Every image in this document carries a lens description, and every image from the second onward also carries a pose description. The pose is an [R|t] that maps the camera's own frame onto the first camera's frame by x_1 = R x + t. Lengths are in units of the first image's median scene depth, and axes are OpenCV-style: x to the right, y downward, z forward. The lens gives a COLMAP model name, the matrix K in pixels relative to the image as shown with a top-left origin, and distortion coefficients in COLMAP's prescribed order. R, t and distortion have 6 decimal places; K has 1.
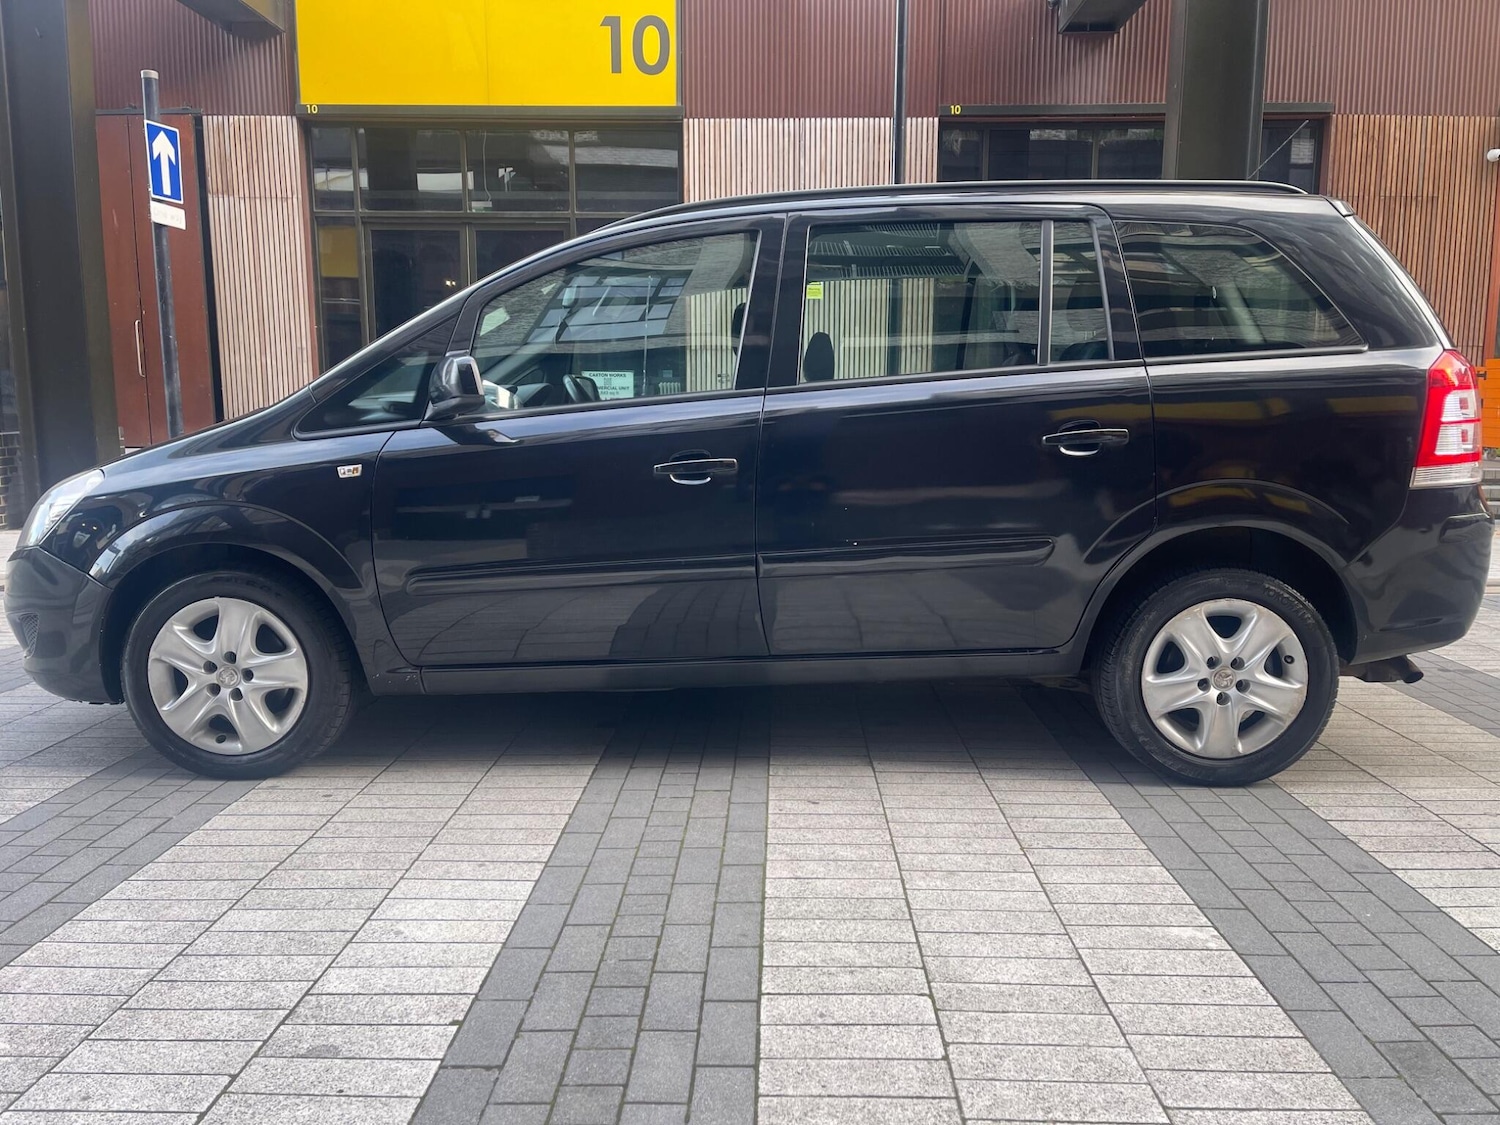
lens RADIAL K [[1153.7, 0, 773.4], [0, 1153.7, 566.9], [0, 0, 1]] dist [0.070815, -0.103234]
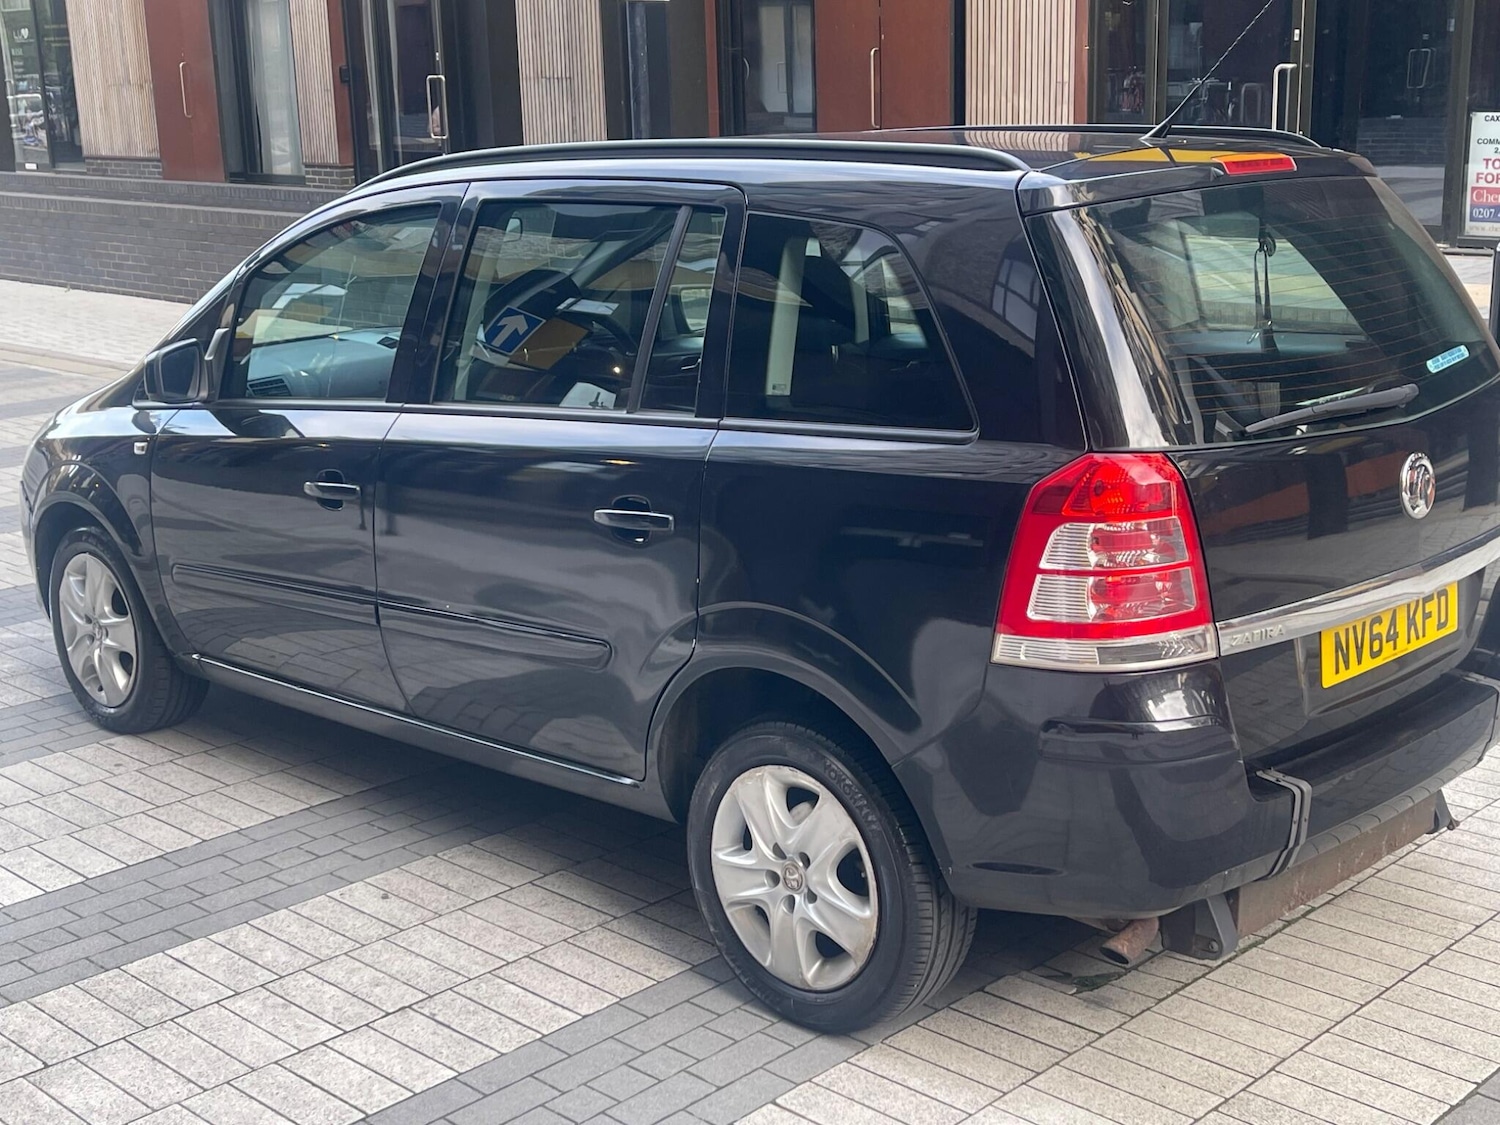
lens RADIAL K [[1985.7, 0, 798.4], [0, 1985.7, 563.9], [0, 0, 1]] dist [0.033915, -0.038989]
pose [[0.738651, 0.149715, -0.657252, 1.161561], [-0.079762, 0.987586, 0.135321, -0.256686], [0.669352, -0.047531, 0.741423, 0.118311]]
